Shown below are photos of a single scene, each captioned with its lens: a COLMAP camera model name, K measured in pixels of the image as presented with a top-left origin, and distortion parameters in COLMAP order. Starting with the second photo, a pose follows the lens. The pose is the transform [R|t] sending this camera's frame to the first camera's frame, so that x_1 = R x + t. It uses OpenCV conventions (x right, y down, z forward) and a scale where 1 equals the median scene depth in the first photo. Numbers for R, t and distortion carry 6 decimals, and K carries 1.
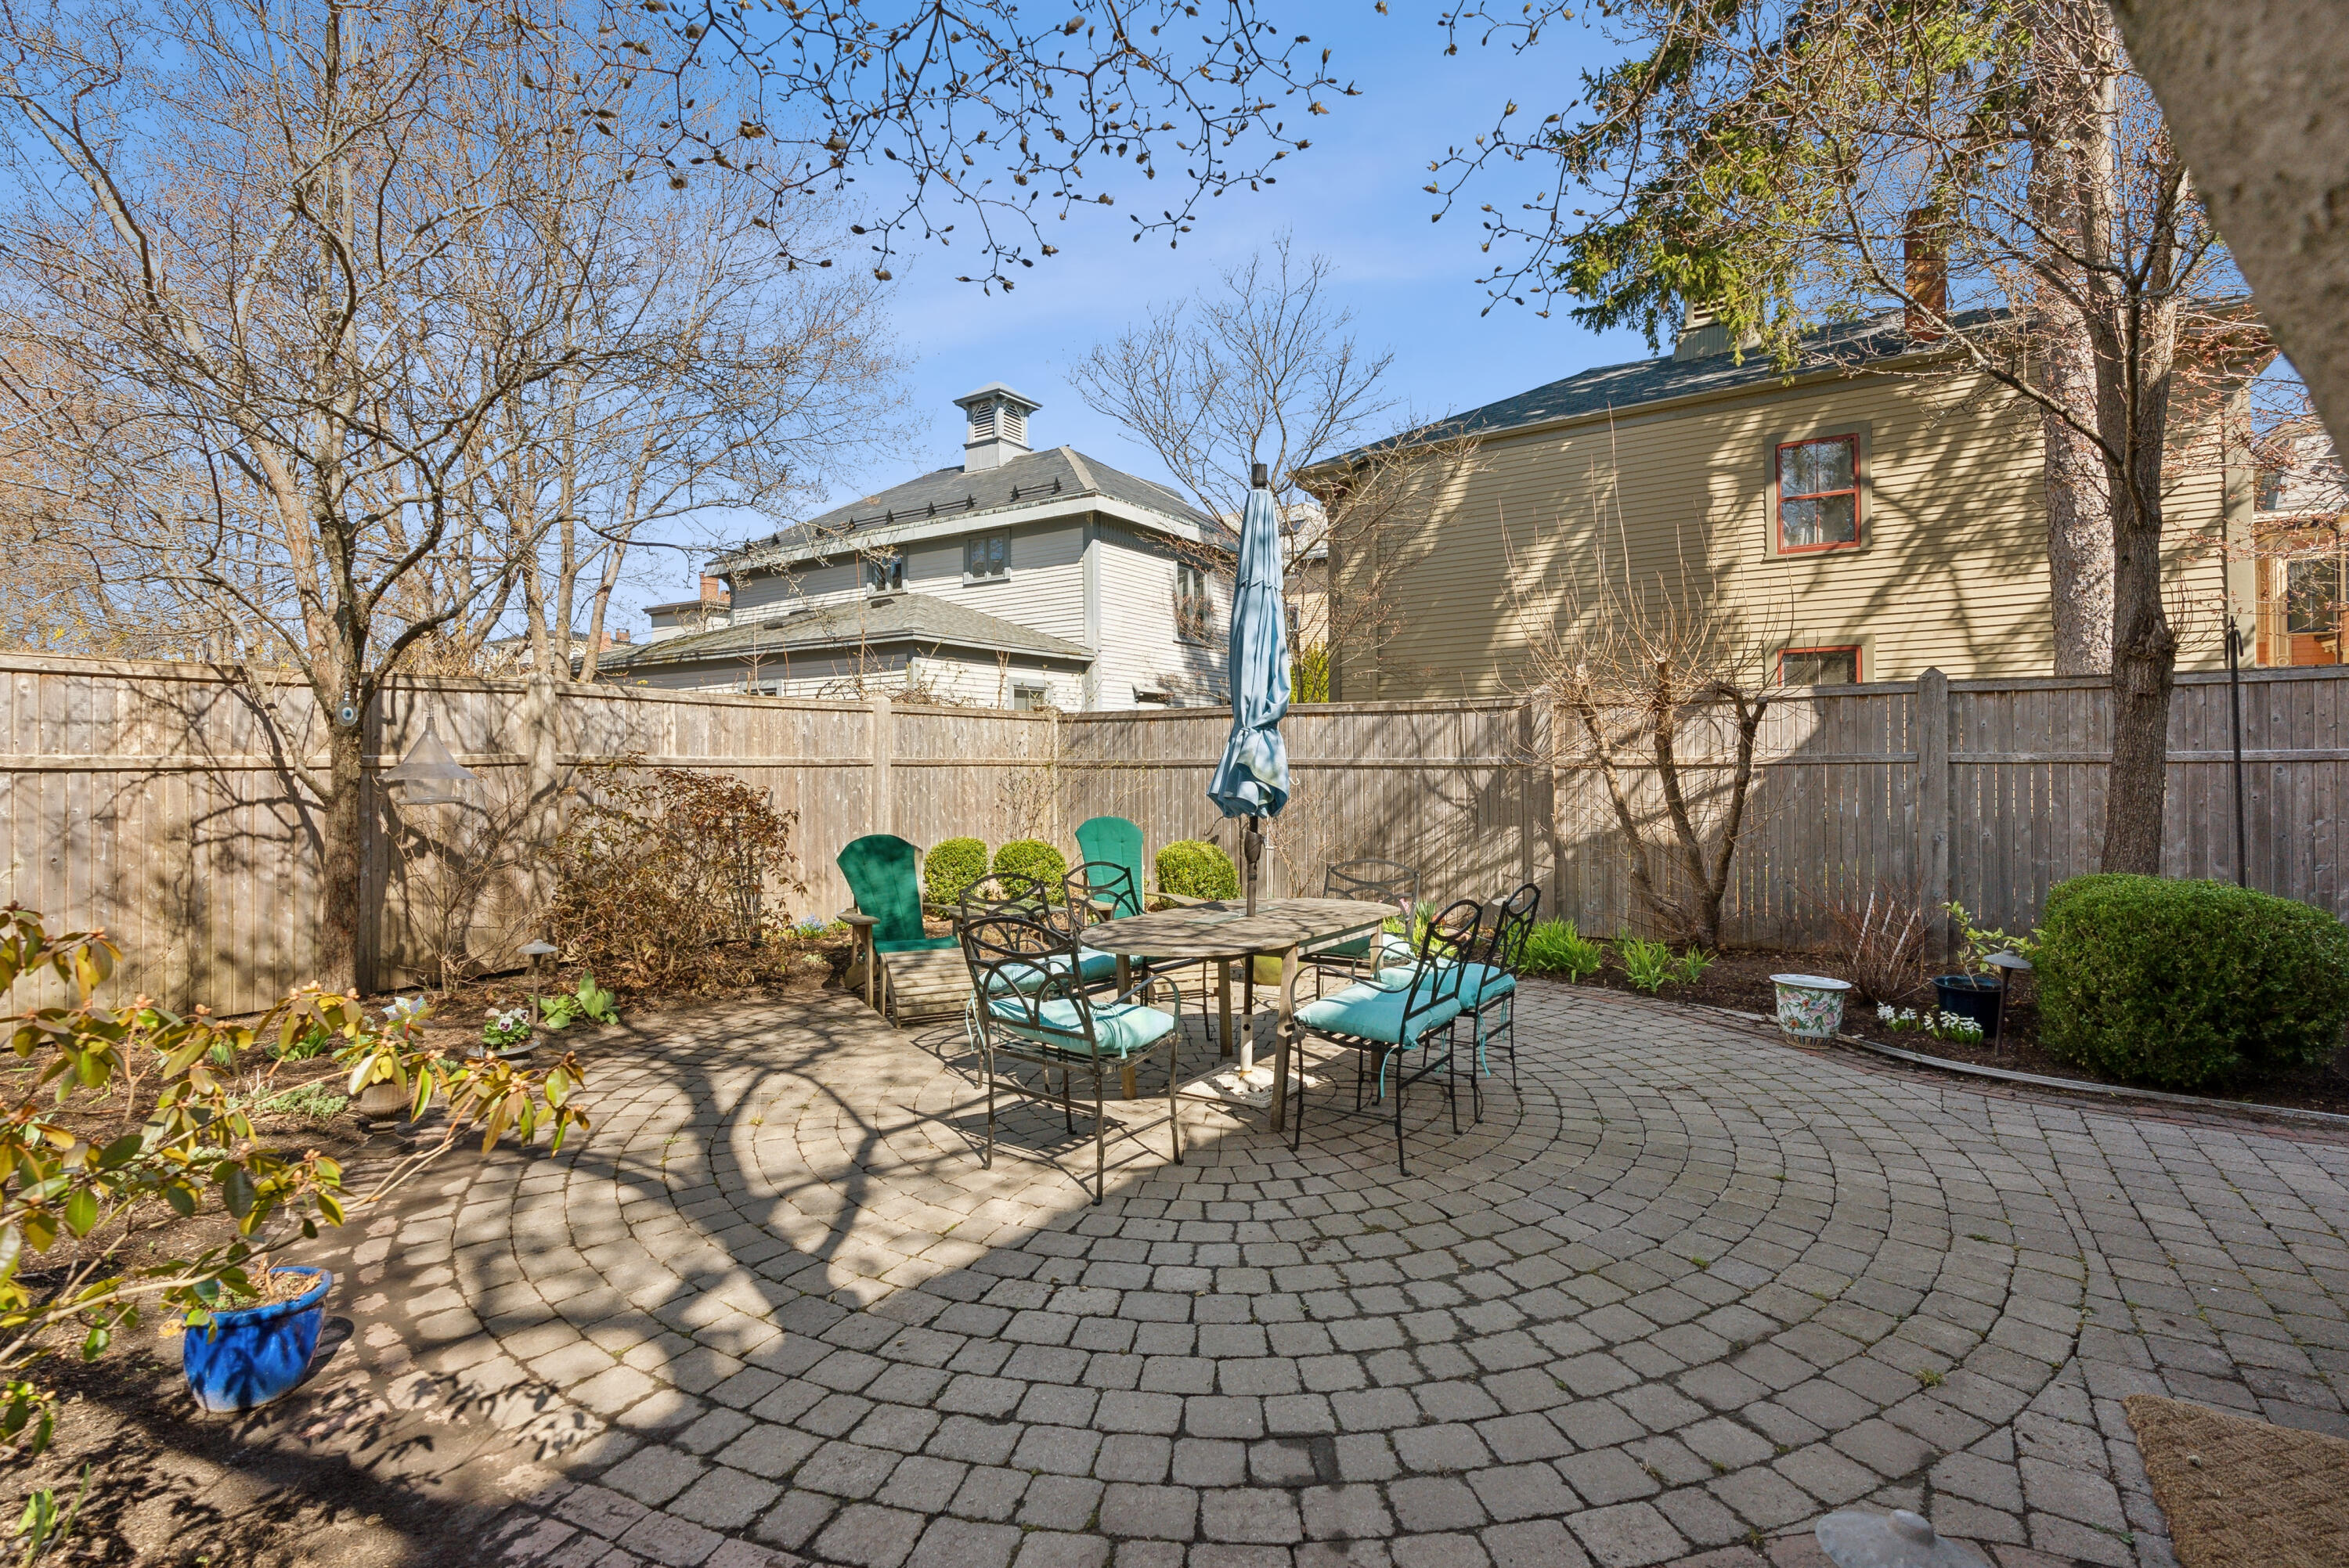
lens RADIAL K [[1078.7, 0, 1175.3], [0, 1078.7, 762.4], [0, 0, 1]] dist [-0.001484, 0.000095]
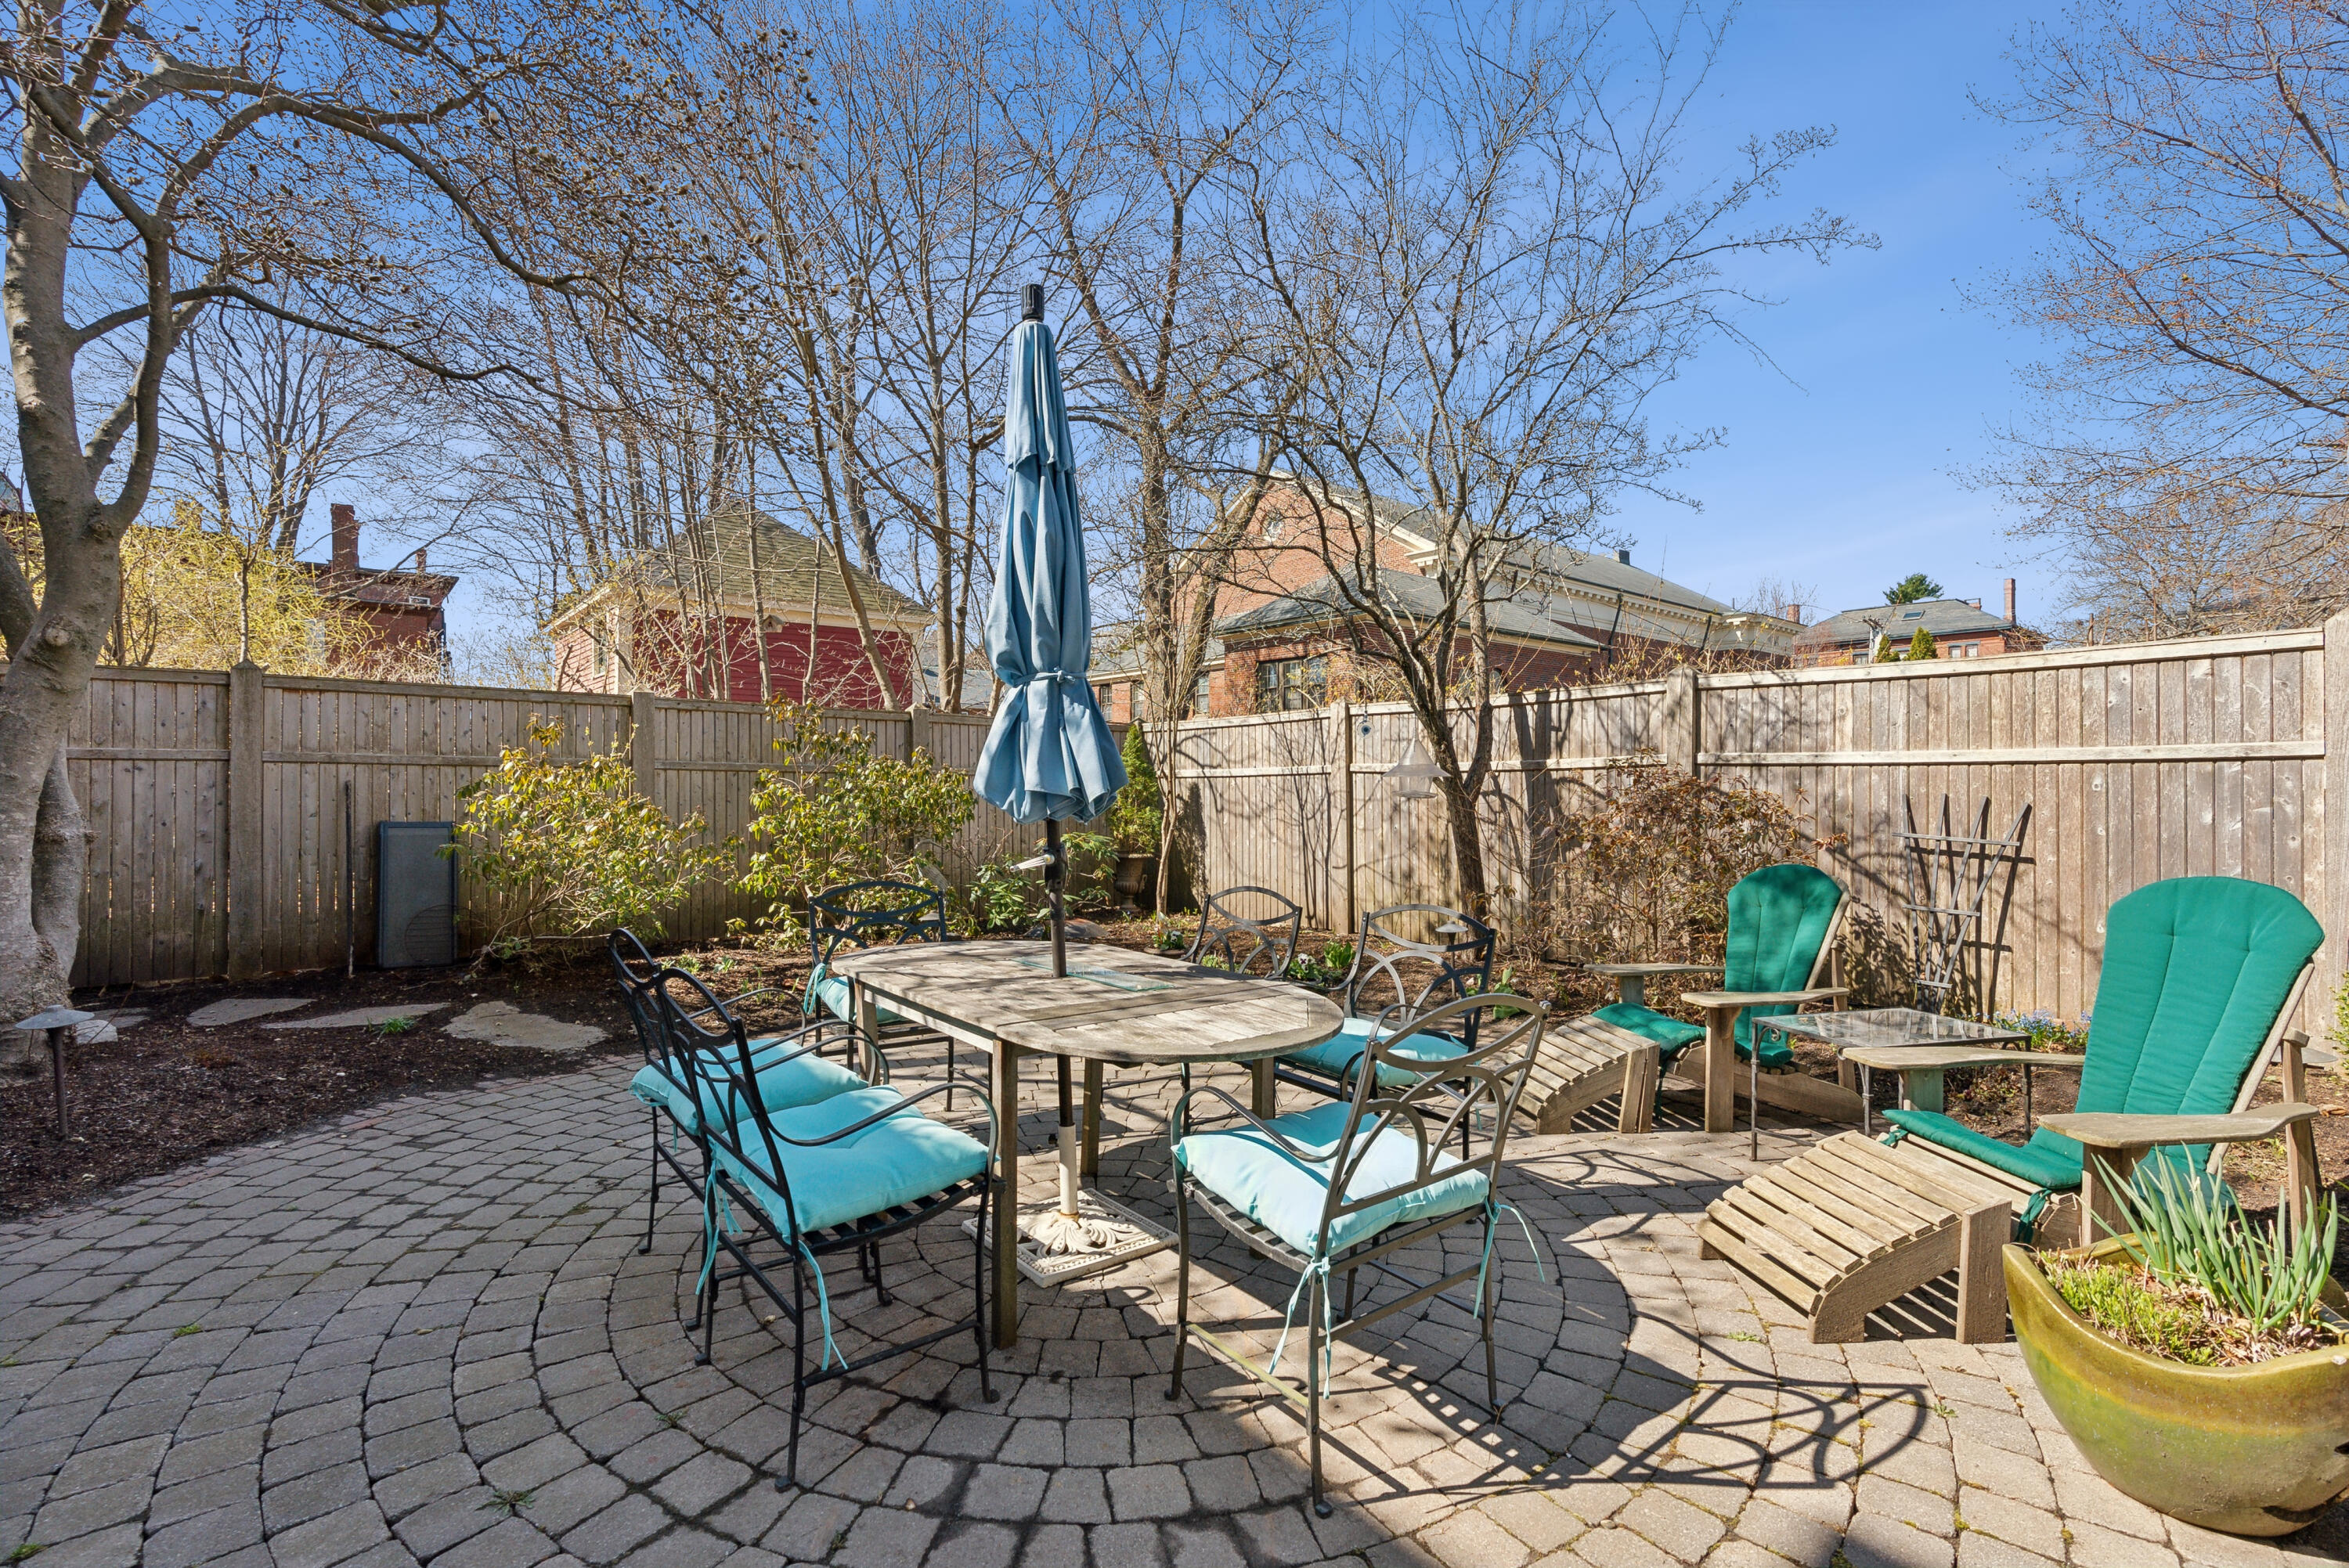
lens RADIAL K [[1069.8, 0, 1174.5], [0, 1069.8, 784.0], [0, 0, 1]] dist [-0.001806, -0.000185]
pose [[-0.303764, -0.002735, -0.952743, 0.357239], [0.002311, 0.999991, -0.003607, 0.016464], [0.952745, -0.003298, -0.303755, 0.678665]]
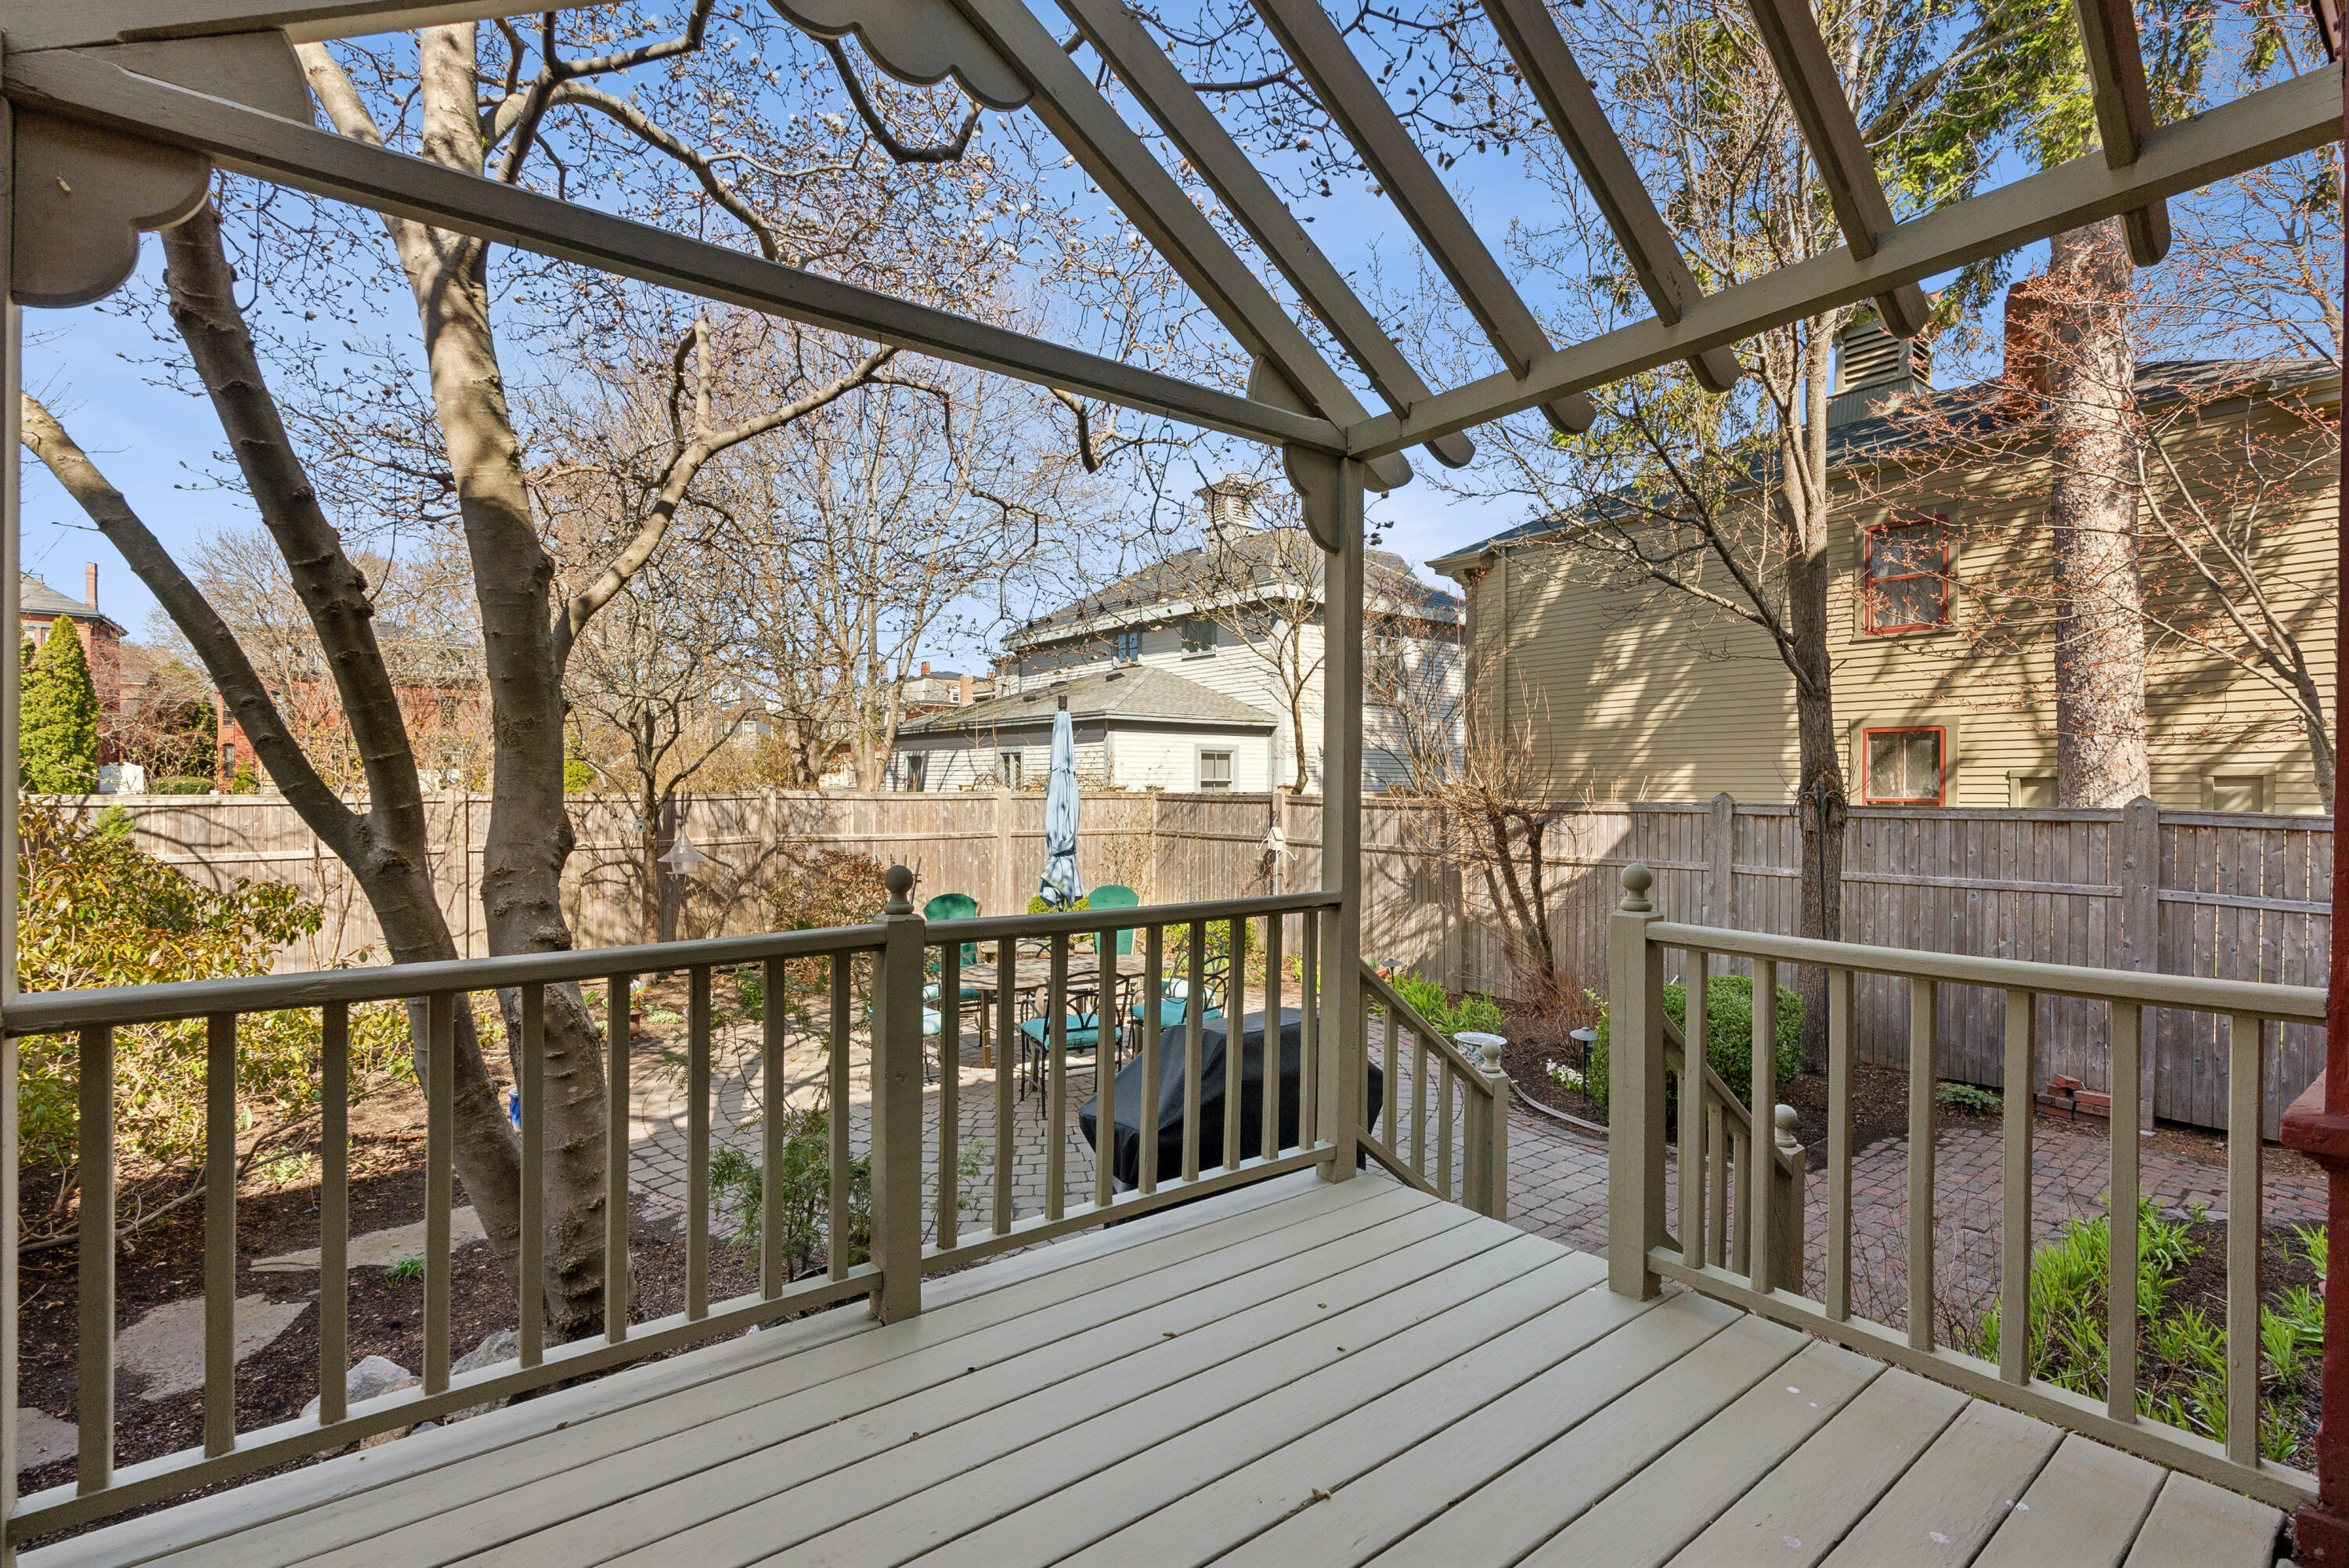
lens RADIAL K [[1069.8, 0, 1174.5], [0, 1069.8, 784.0], [0, 0, 1]] dist [-0.001806, -0.000185]
pose [[0.952032, 0.006842, -0.305923, 0.395800], [-0.007748, 0.999968, -0.001745, -0.070931], [0.305902, 0.004031, 0.952055, -0.272827]]
